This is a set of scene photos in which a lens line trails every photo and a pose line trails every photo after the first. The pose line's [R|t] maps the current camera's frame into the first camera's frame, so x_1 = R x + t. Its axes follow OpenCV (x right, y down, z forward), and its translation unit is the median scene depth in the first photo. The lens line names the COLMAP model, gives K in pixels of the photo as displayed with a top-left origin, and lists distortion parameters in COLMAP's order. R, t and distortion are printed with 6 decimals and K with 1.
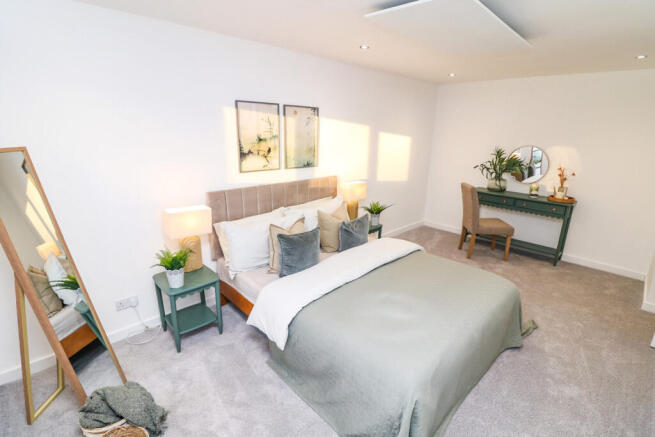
lens RADIAL K [[304.0, 0, 325.8], [0, 304.0, 217.2], [0, 0, 1]] dist [-0.005480, -0.000263]
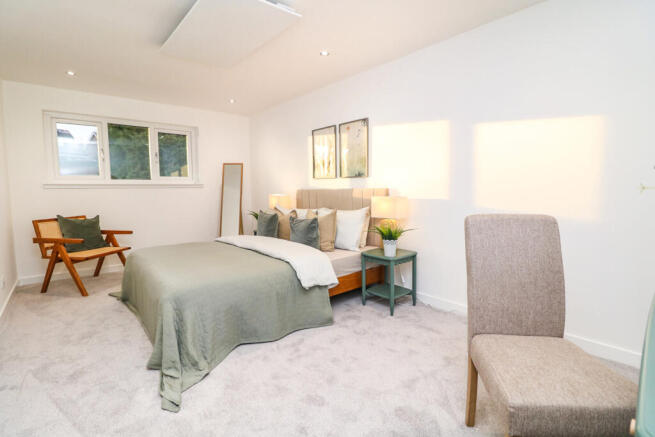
lens RADIAL K [[304.0, 0, 325.8], [0, 304.0, 217.5], [0, 0, 1]] dist [-0.005480, -0.000263]
pose [[-0.030900, 0.083304, -0.996045, 1.038683], [-0.262149, 0.960961, 0.088503, -0.101703], [0.964533, 0.263846, -0.007855, 0.998650]]
